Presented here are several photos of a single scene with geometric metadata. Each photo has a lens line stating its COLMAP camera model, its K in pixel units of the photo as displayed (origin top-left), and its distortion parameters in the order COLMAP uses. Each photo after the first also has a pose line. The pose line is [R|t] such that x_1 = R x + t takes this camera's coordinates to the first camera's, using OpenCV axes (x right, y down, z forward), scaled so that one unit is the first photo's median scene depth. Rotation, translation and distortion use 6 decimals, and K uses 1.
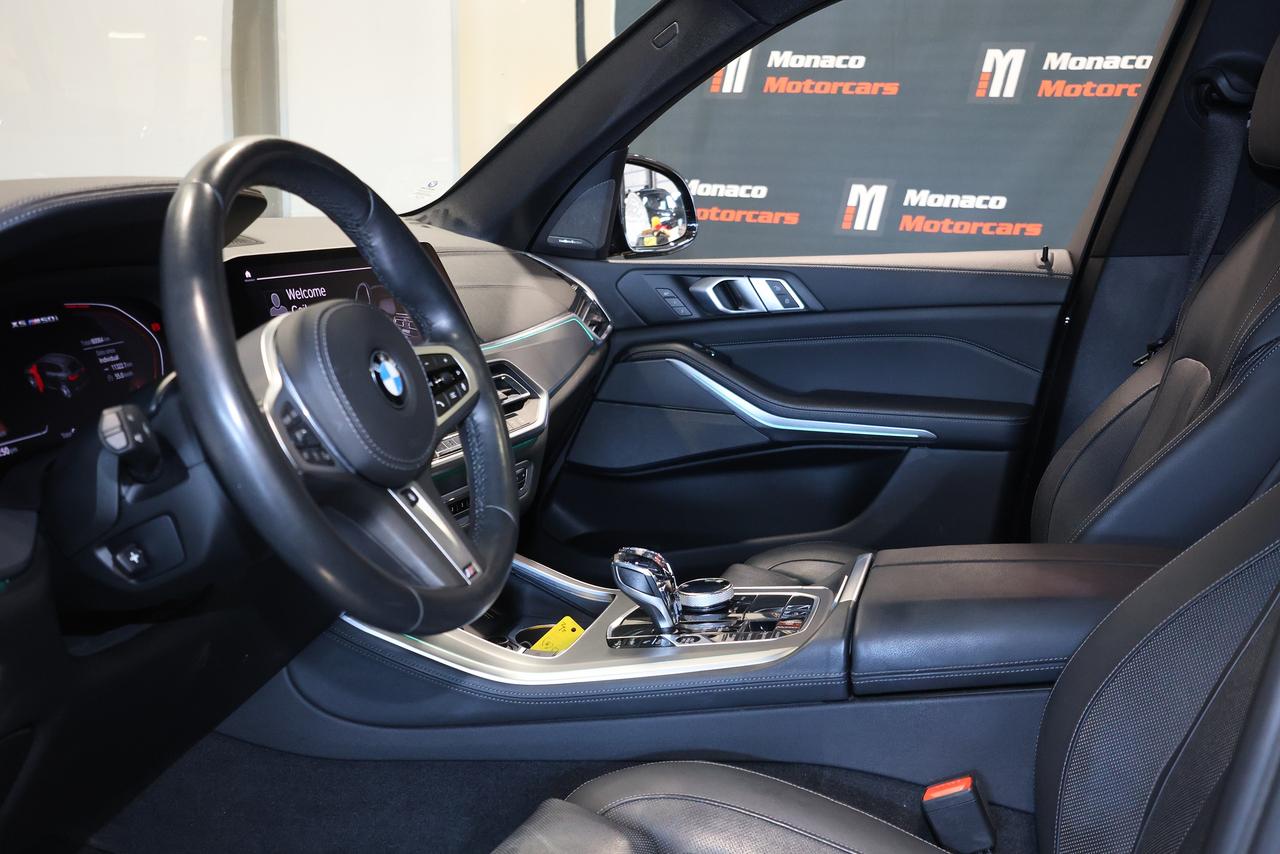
lens RADIAL K [[1472.6, 0, 638.9], [0, 1472.6, 430.4], [0, 0, 1]] dist [0.021339, 0.000000]
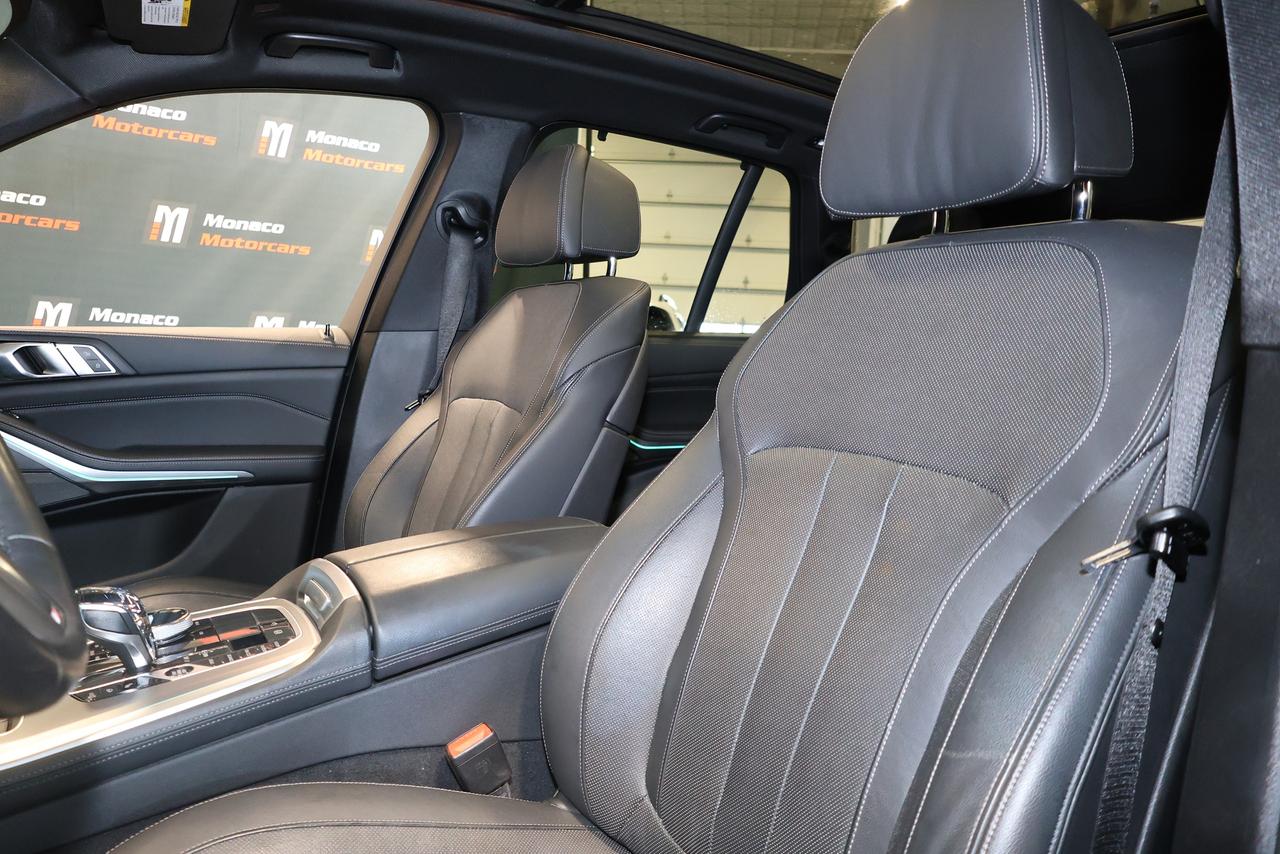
lens RADIAL K [[892.9, 0, 639.0], [0, 892.9, 422.0], [0, 0, 1]] dist [-0.008692, 0.000845]
pose [[0.645167, -0.029090, 0.763488, -0.147058], [0.105585, 0.993082, -0.051384, 0.030502], [-0.756711, 0.113764, 0.643775, 0.274828]]
